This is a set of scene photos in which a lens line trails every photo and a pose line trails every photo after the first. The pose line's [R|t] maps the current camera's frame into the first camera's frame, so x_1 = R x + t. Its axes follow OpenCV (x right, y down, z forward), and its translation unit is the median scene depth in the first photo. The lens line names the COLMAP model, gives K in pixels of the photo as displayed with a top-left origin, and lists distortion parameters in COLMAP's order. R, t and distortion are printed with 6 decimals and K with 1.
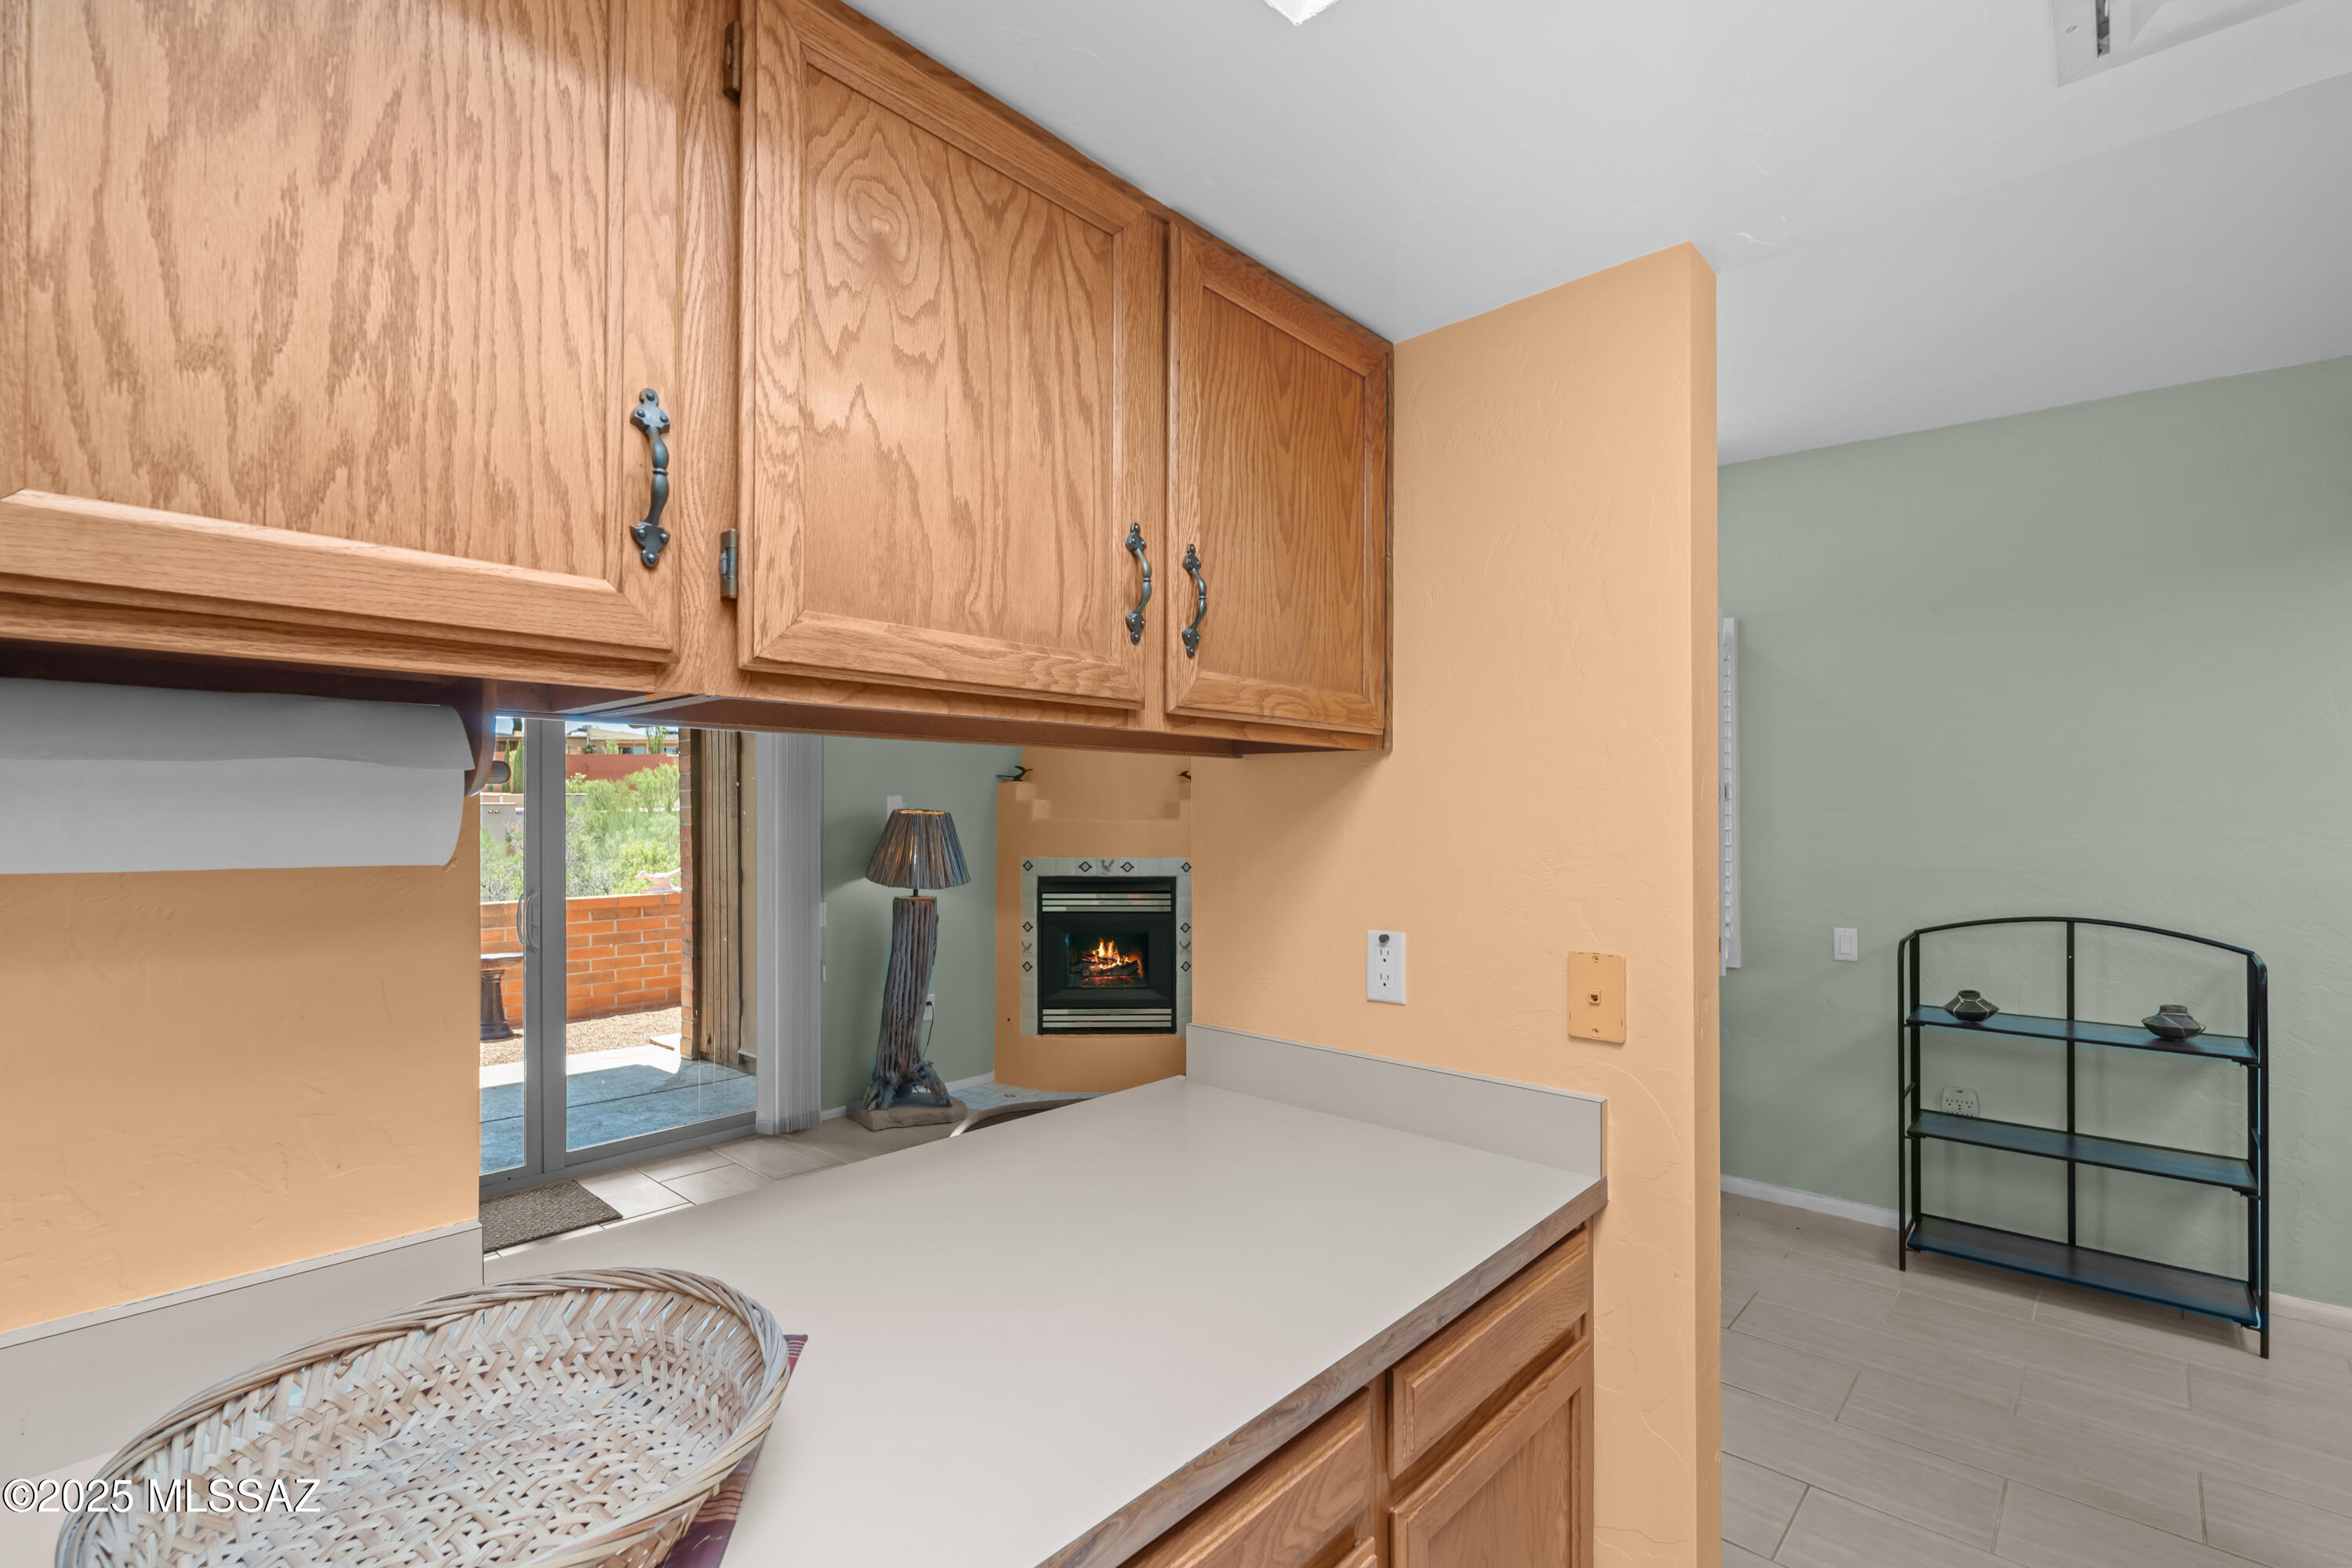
lens RADIAL K [[1044.9, 0, 1164.5], [0, 1044.9, 803.6], [0, 0, 1]] dist [-0.014901, 0.000165]
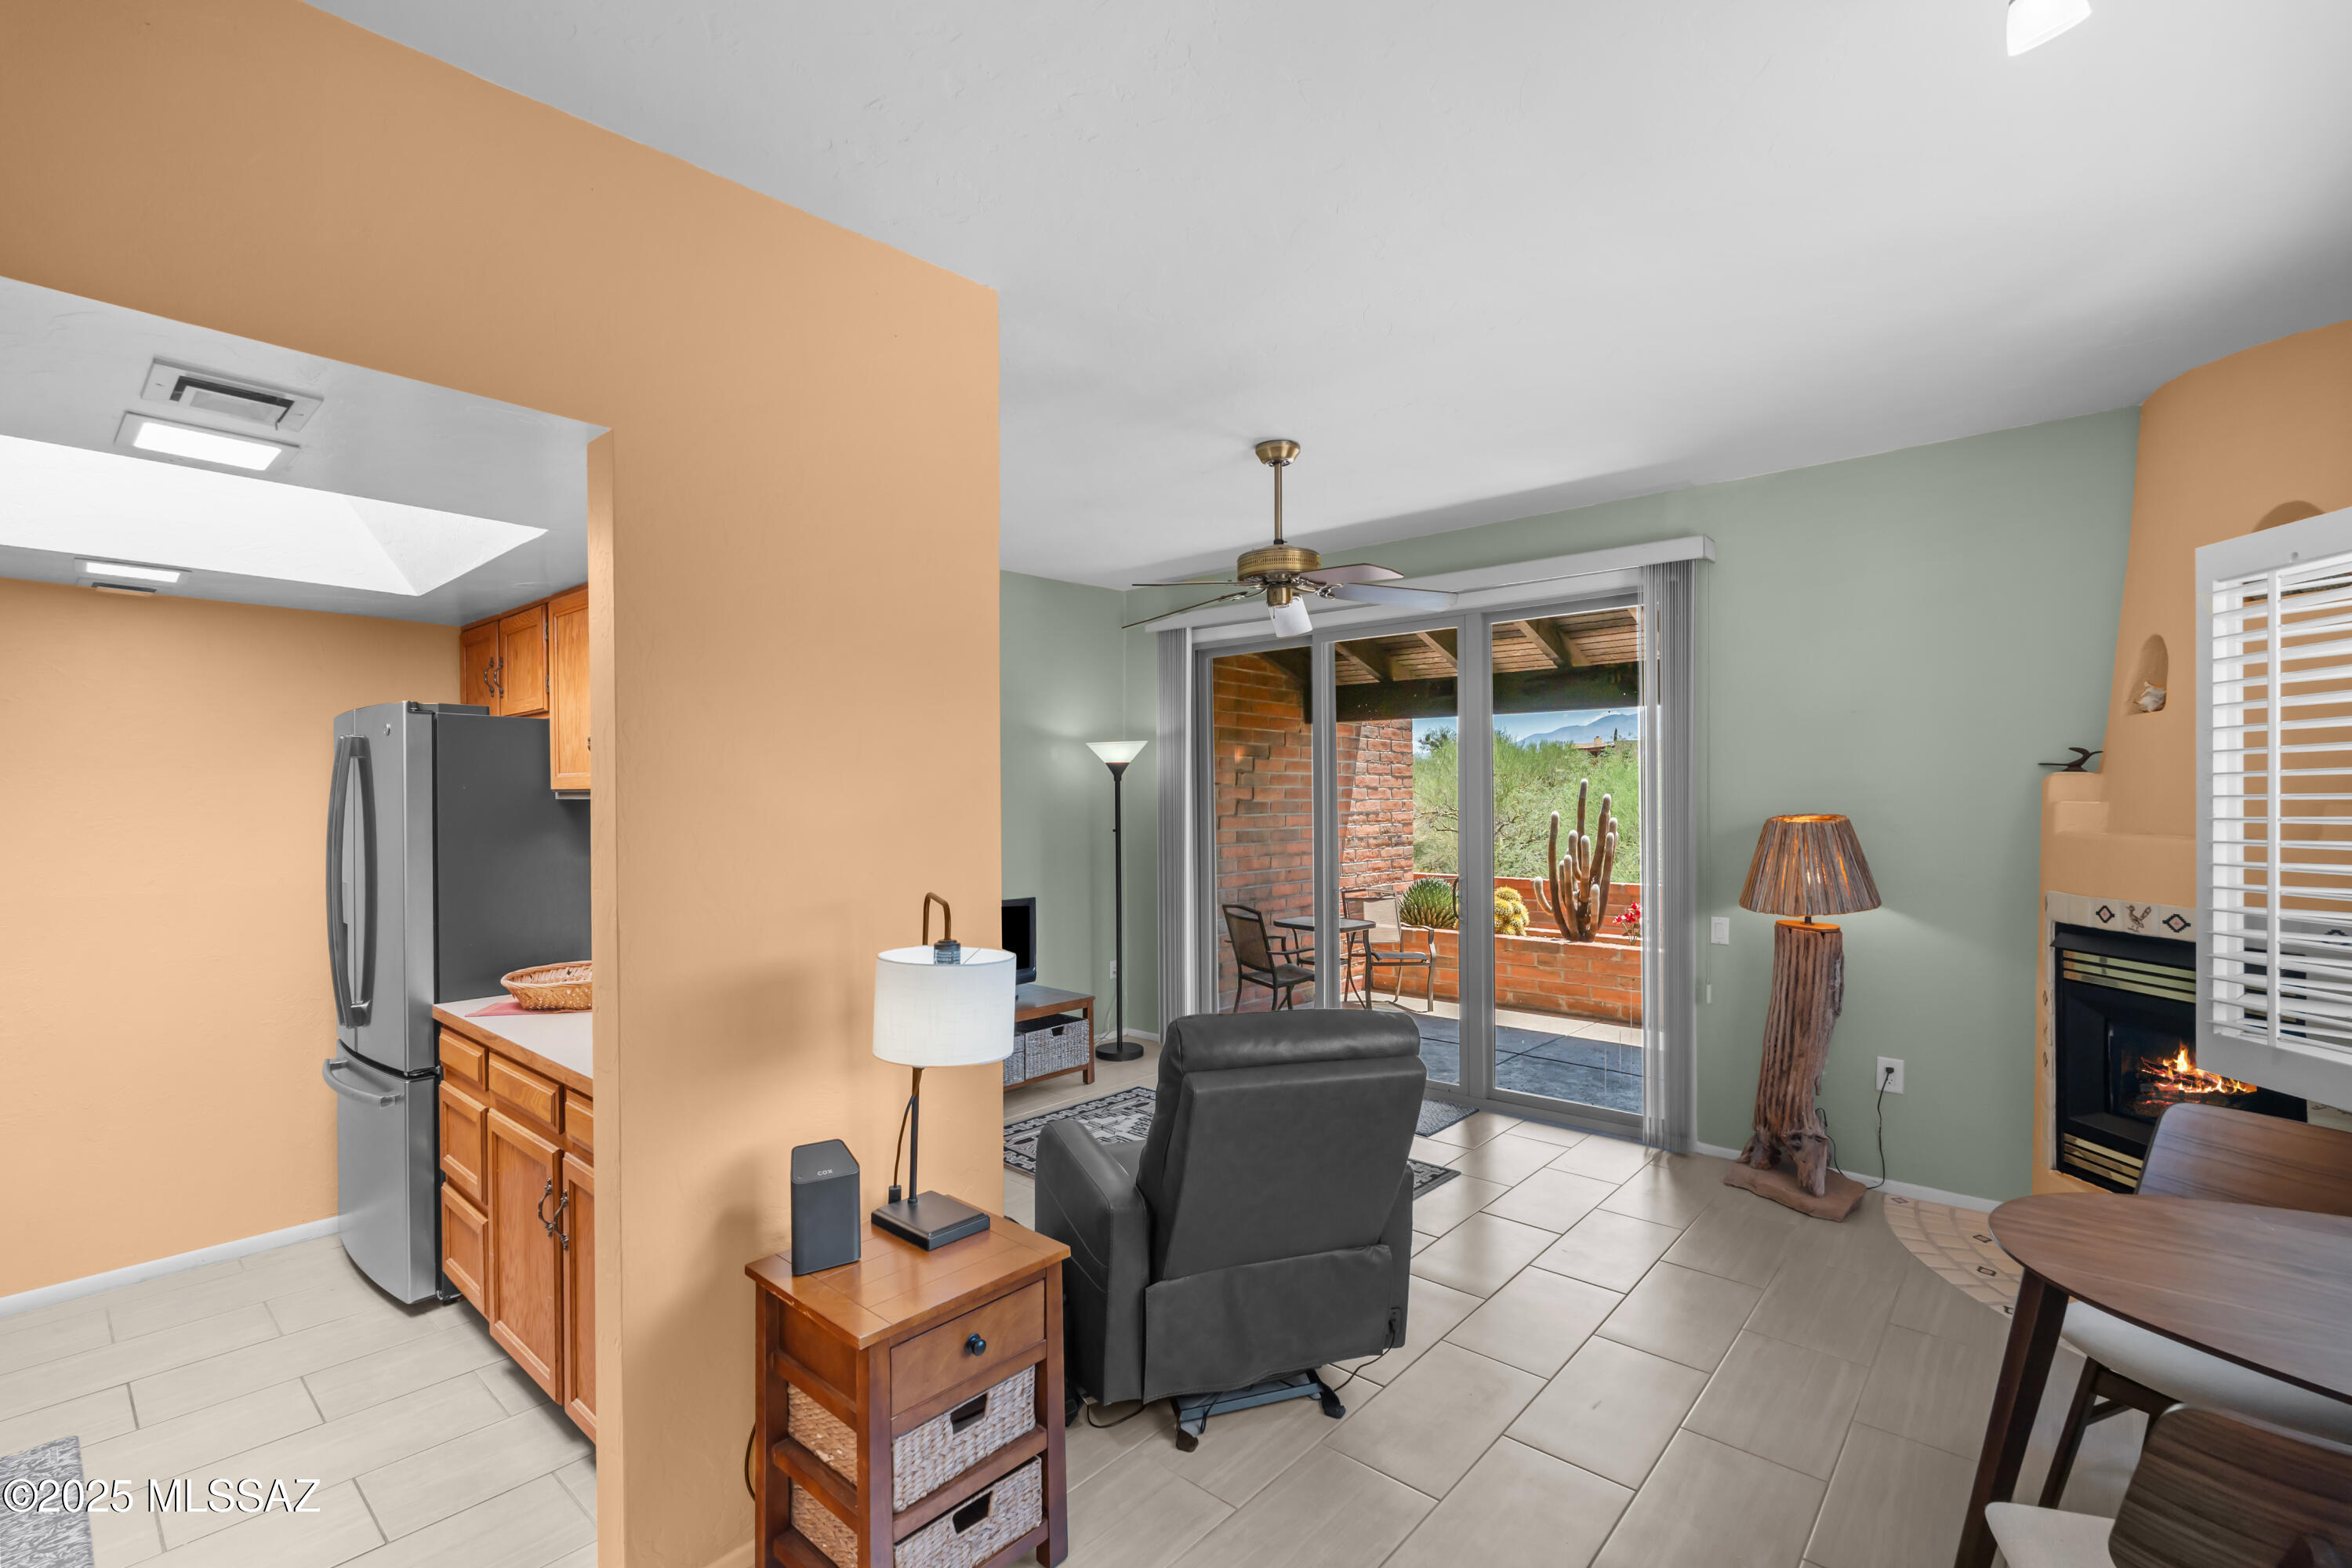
lens RADIAL K [[1044.9, 0, 1170.6], [0, 1044.9, 796.9], [0, 0, 1]] dist [-0.014901, 0.000165]
pose [[0.042300, -0.000296, -0.999105, 0.487877], [0.014247, 0.999898, 0.000307, -0.014498], [0.999003, -0.014247, 0.042300, 0.431048]]
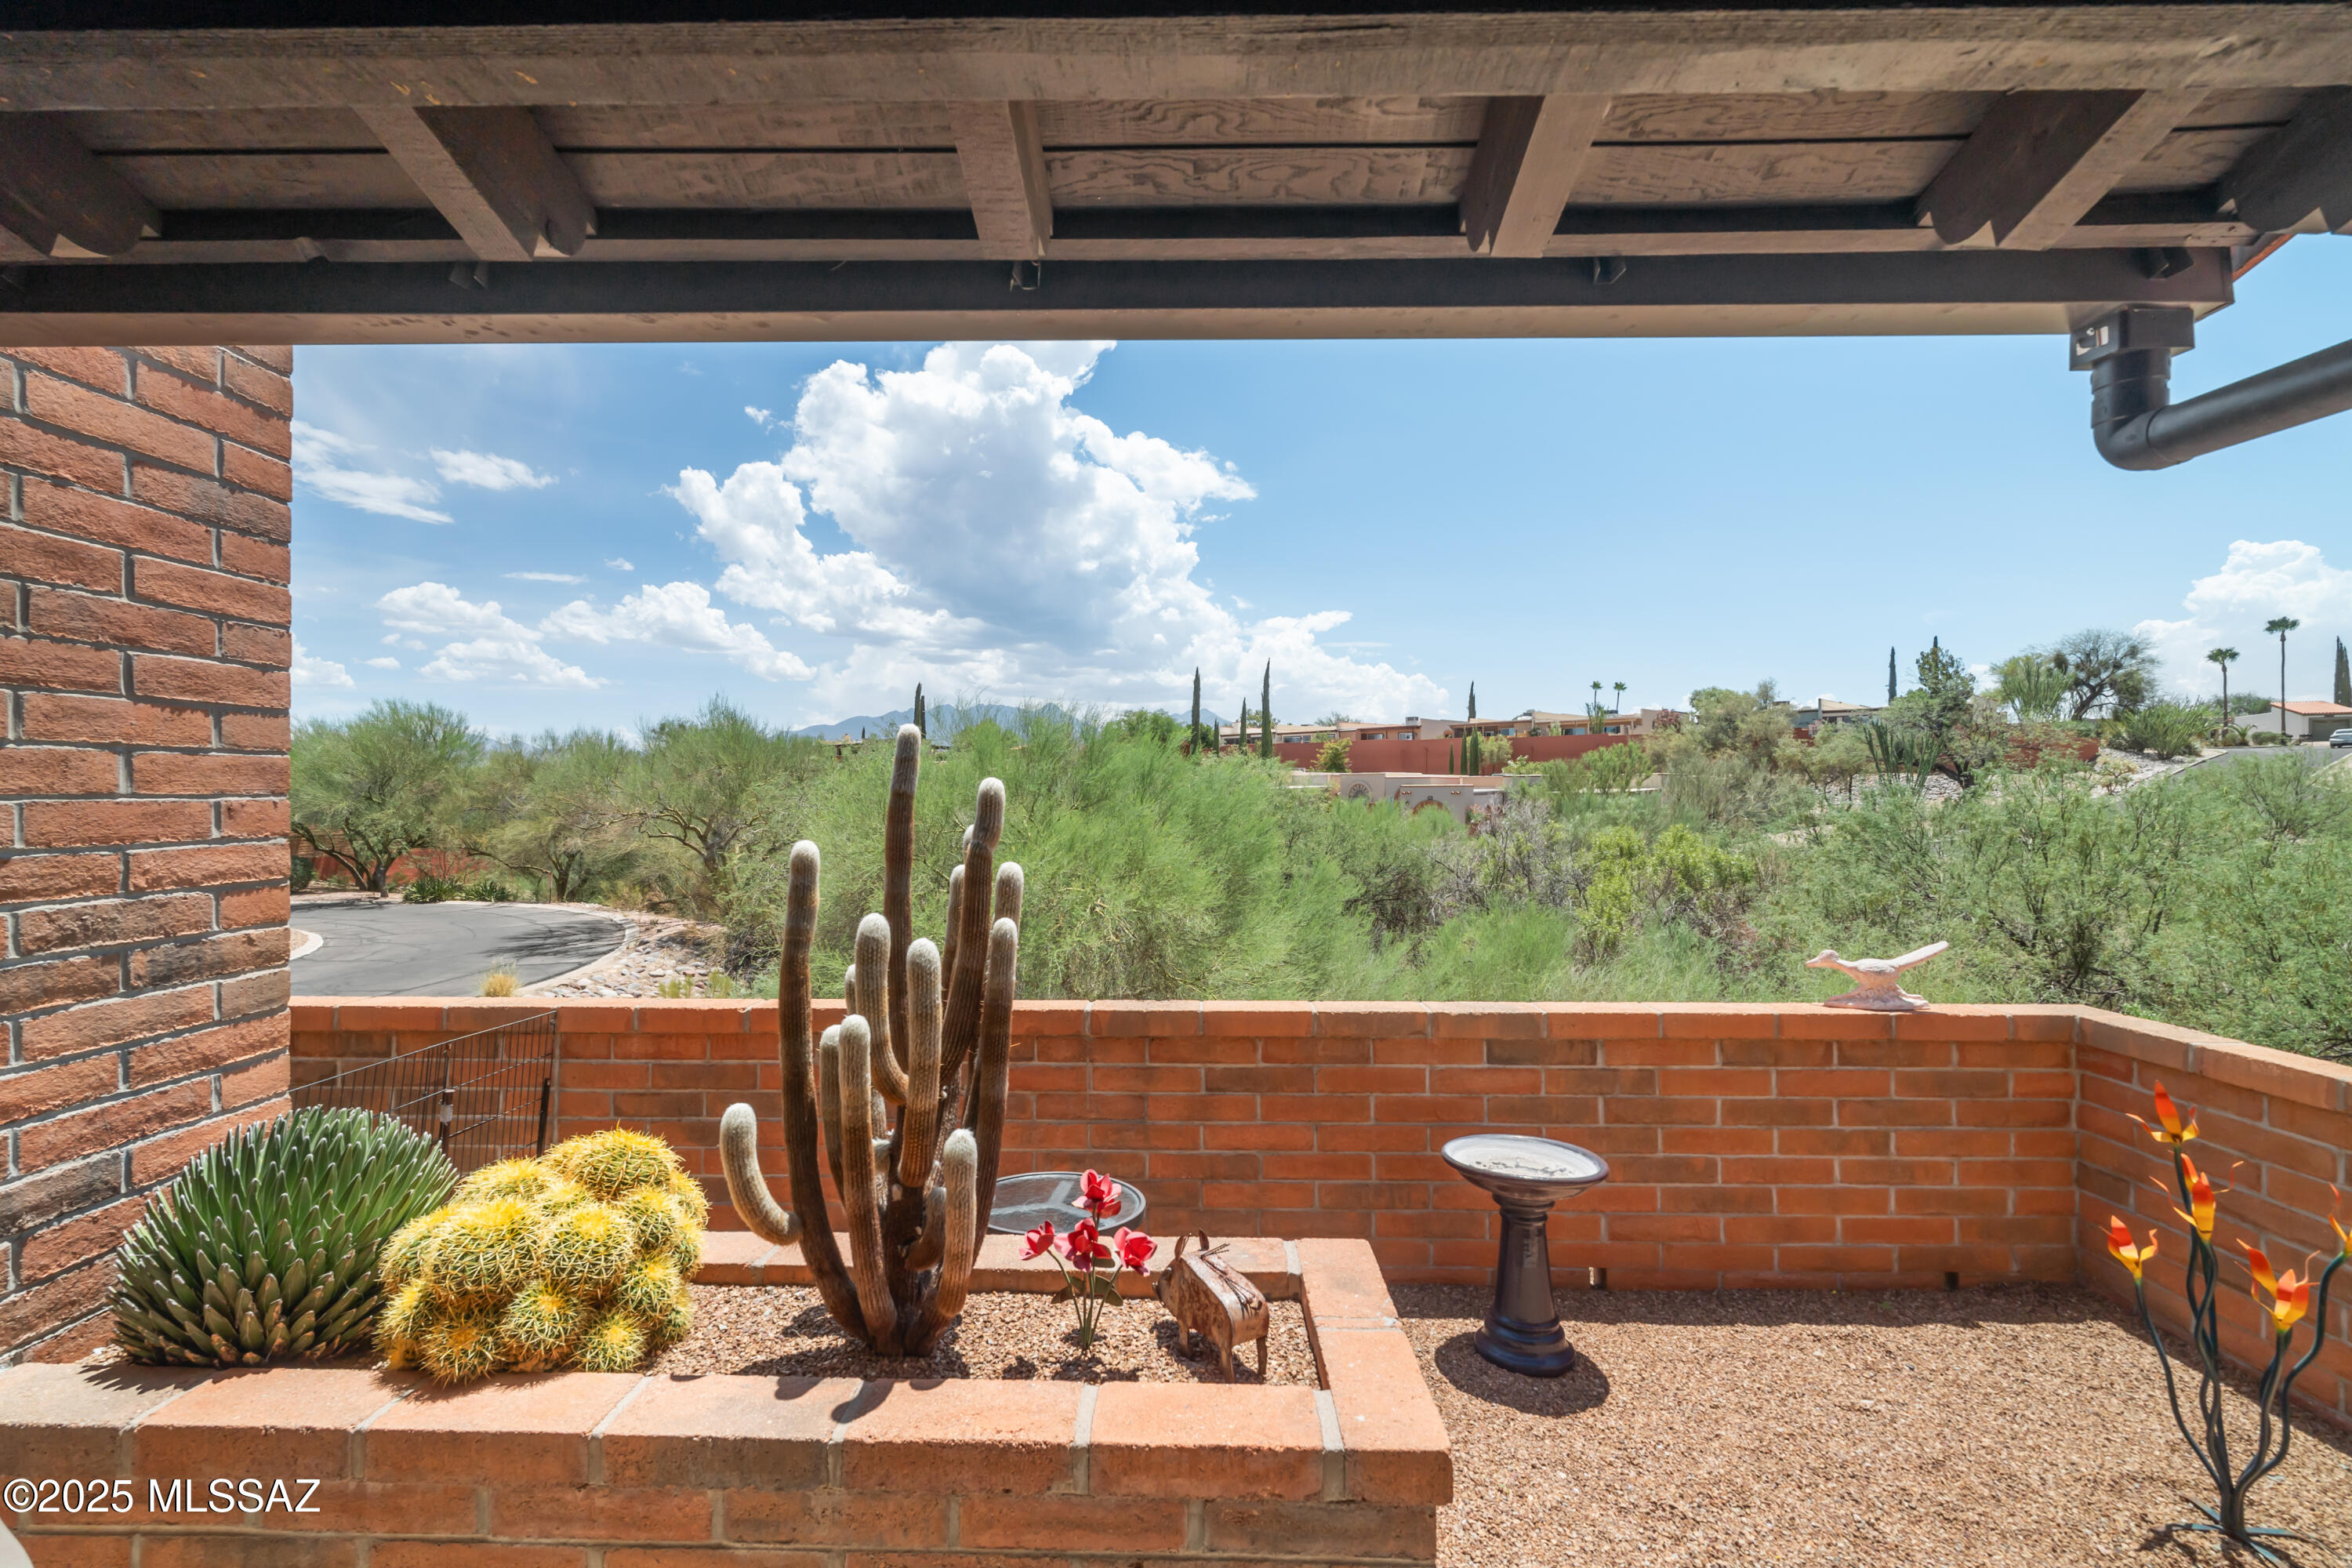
lens RADIAL K [[1044.9, 0, 1180.3], [0, 1044.9, 790.3], [0, 0, 1]] dist [-0.014901, 0.000165]
pose [[0.675414, -0.000073, -0.737439, -0.632907], [0.005161, 0.999976, 0.004627, -0.006006], [0.737421, -0.006931, 0.675398, 0.898524]]
